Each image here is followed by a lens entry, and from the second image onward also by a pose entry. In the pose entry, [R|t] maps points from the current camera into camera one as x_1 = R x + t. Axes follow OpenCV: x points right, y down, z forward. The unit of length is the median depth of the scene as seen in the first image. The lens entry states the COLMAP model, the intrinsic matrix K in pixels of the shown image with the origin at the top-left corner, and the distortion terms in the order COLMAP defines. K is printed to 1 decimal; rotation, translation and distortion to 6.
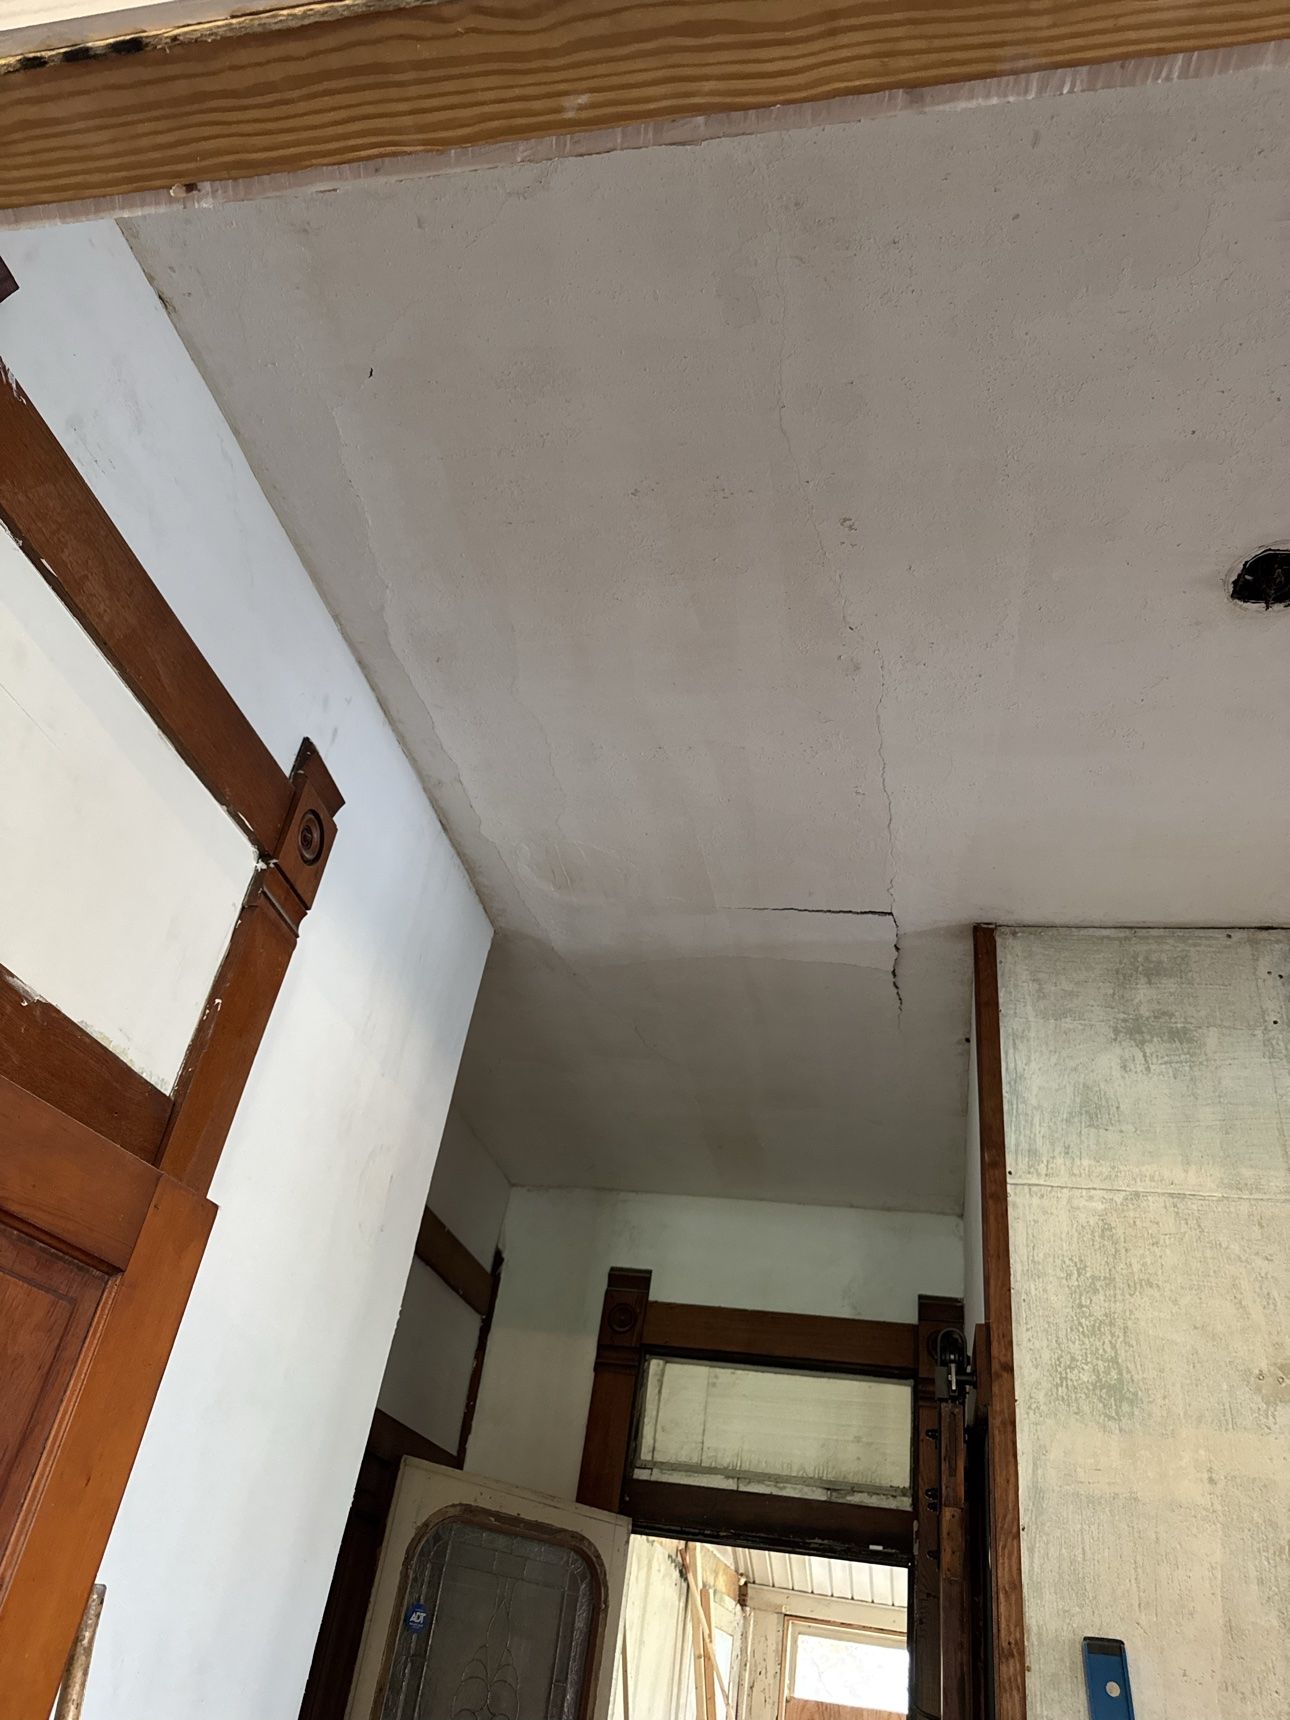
lens RADIAL K [[1216.2, 0, 645.0], [0, 1216.2, 860.0], [0, 0, 1]] dist [0.003077, -0.003109]
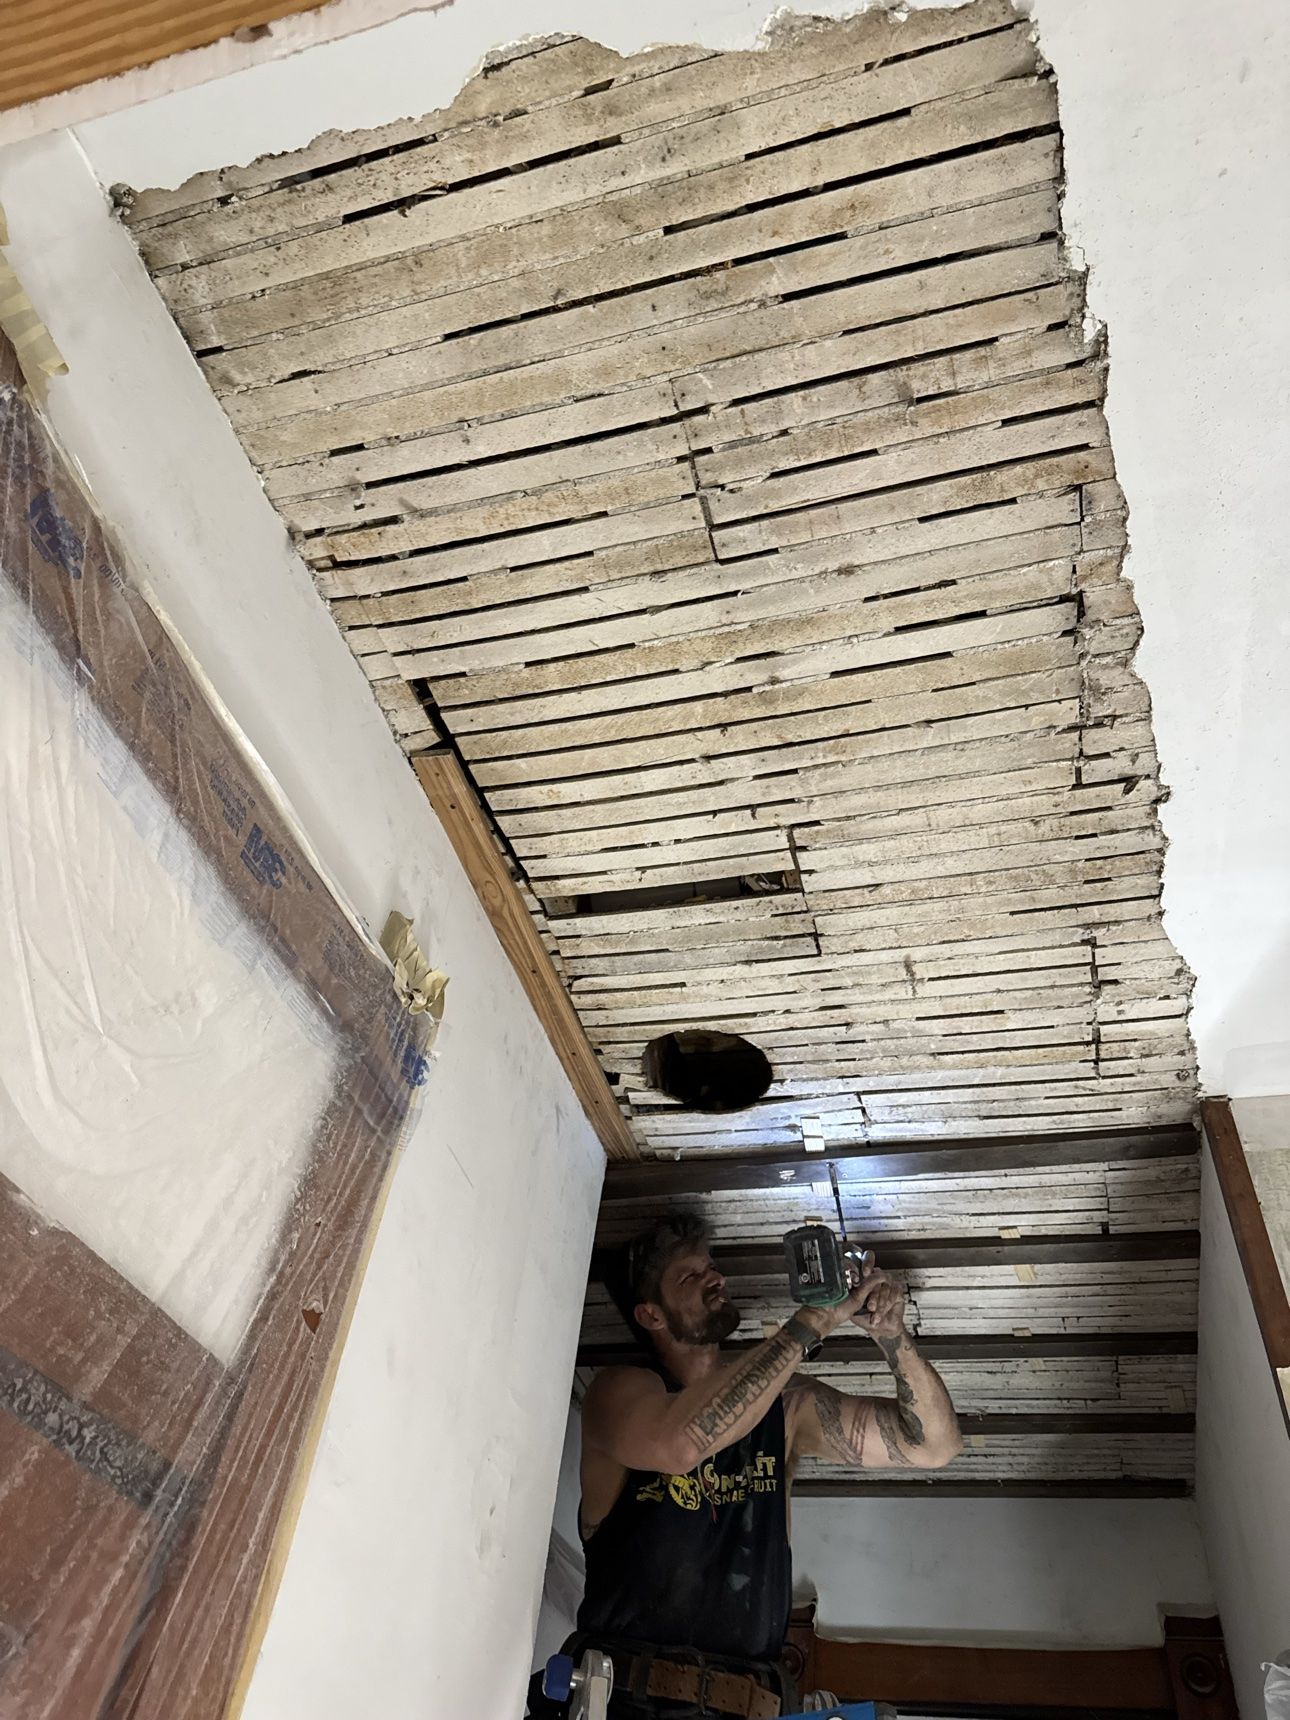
lens RADIAL K [[1216.2, 0, 645.0], [0, 1216.2, 860.0], [0, 0, 1]] dist [0.003077, -0.003109]
pose [[0.995994, -0.081227, -0.037404, -0.063619], [0.070978, 0.972489, -0.221872, 0.058180], [0.054397, 0.218328, 0.974358, 0.167510]]
